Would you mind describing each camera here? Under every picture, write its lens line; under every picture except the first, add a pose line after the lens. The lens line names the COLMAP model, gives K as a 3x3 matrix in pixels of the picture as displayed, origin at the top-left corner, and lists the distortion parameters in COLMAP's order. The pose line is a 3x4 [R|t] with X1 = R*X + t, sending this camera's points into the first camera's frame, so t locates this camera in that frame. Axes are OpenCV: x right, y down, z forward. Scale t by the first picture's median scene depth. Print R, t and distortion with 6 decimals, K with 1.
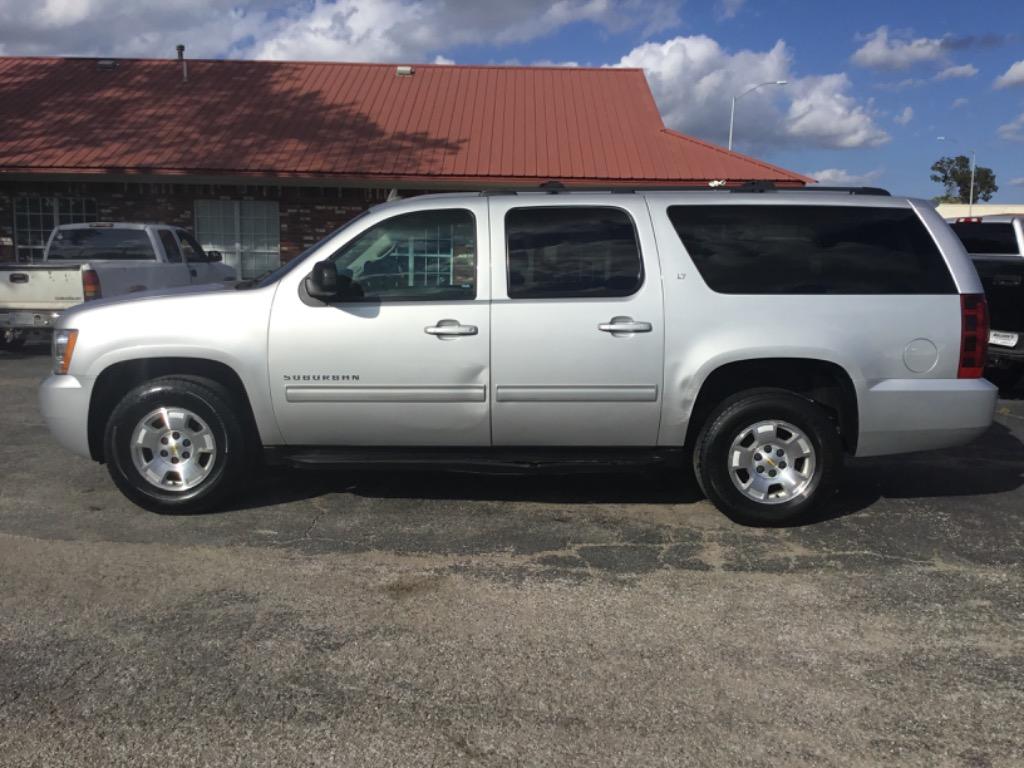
lens RADIAL K [[935.0, 0, 516.8], [0, 935.0, 389.0], [0, 0, 1]] dist [0.014021, 0.000000]
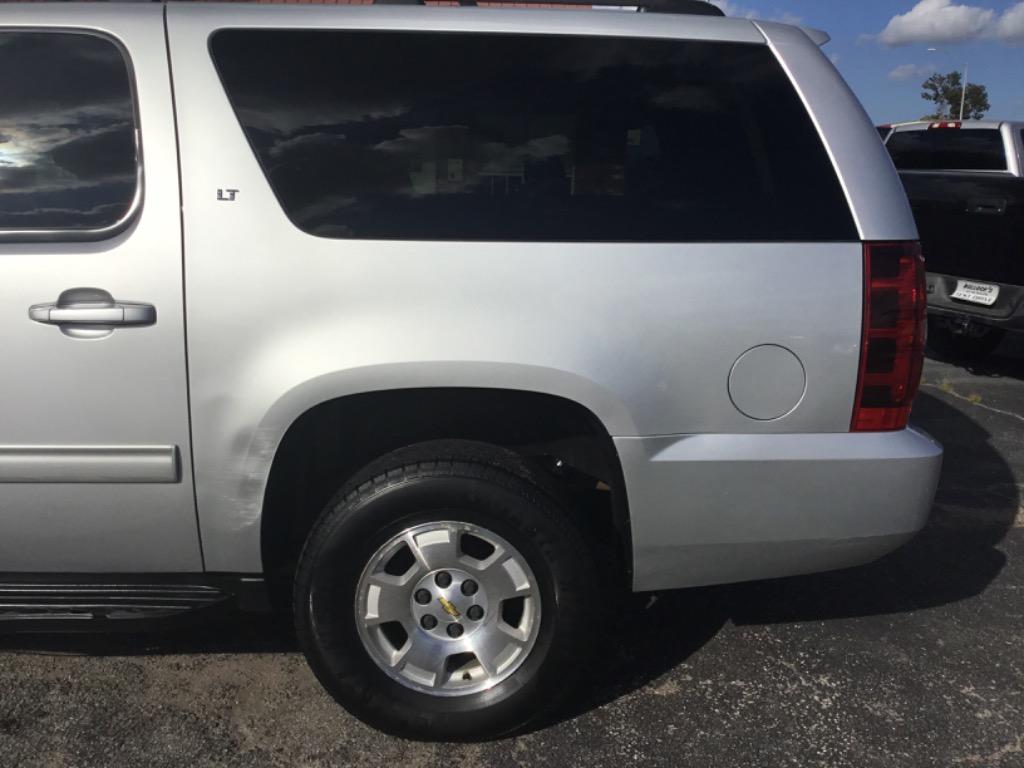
lens RADIAL K [[935.0, 0, 534.3], [0, 935.0, 389.5], [0, 0, 1]] dist [0.014021, 0.000000]
pose [[0.999552, -0.000191, 0.029919, 0.297193], [-0.002288, 0.996562, 0.082818, -0.066032], [-0.029832, -0.082850, 0.996115, 0.547232]]
